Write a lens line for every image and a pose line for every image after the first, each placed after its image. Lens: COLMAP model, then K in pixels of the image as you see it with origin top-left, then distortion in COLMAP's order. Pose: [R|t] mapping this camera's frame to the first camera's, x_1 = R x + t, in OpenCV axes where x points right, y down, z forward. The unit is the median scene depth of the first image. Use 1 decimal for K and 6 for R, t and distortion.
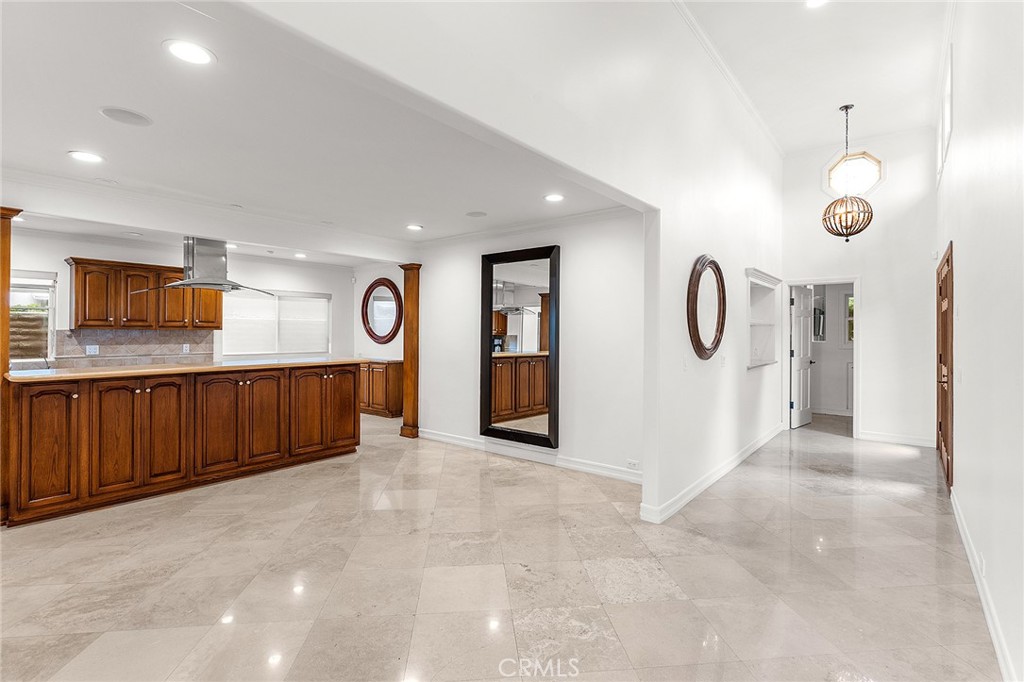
lens RADIAL K [[487.6, 0, 517.1], [0, 487.6, 325.7], [0, 0, 1]] dist [-0.003184, 0.002581]
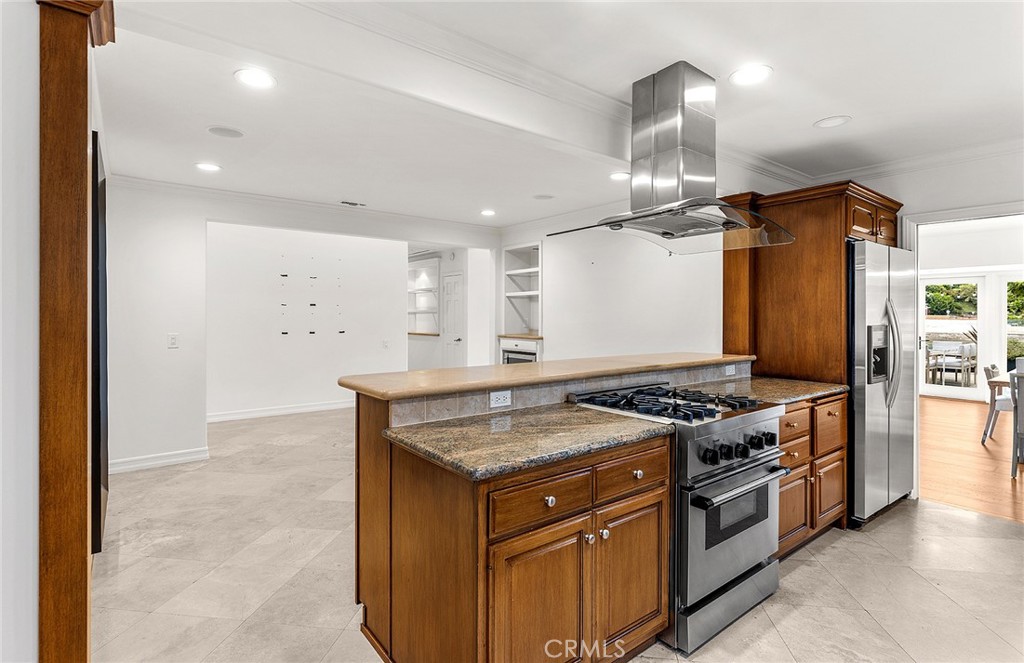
lens RADIAL K [[485.4, 0, 513.1], [0, 485.4, 321.2], [0, 0, 1]] dist [0.003284, 0.000618]
pose [[-0.973374, -0.006691, 0.229124, -0.628337], [-0.005781, 0.999973, 0.004641, 0.018090], [-0.229148, 0.003193, -0.973386, 1.584790]]
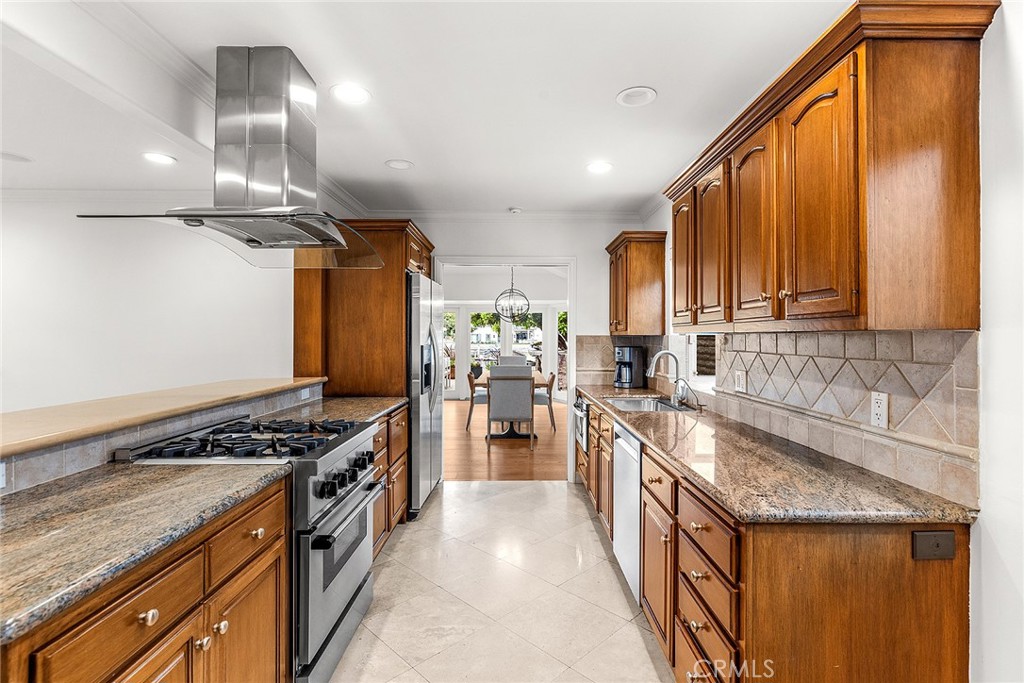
lens RADIAL K [[487.6, 0, 515.4], [0, 487.6, 338.7], [0, 0, 1]] dist [-0.003184, 0.002581]
pose [[-0.773300, 0.001297, -0.634039, -0.565889], [0.004588, 0.999983, -0.003551, 0.017564], [0.634024, -0.005655, -0.773293, 1.532640]]
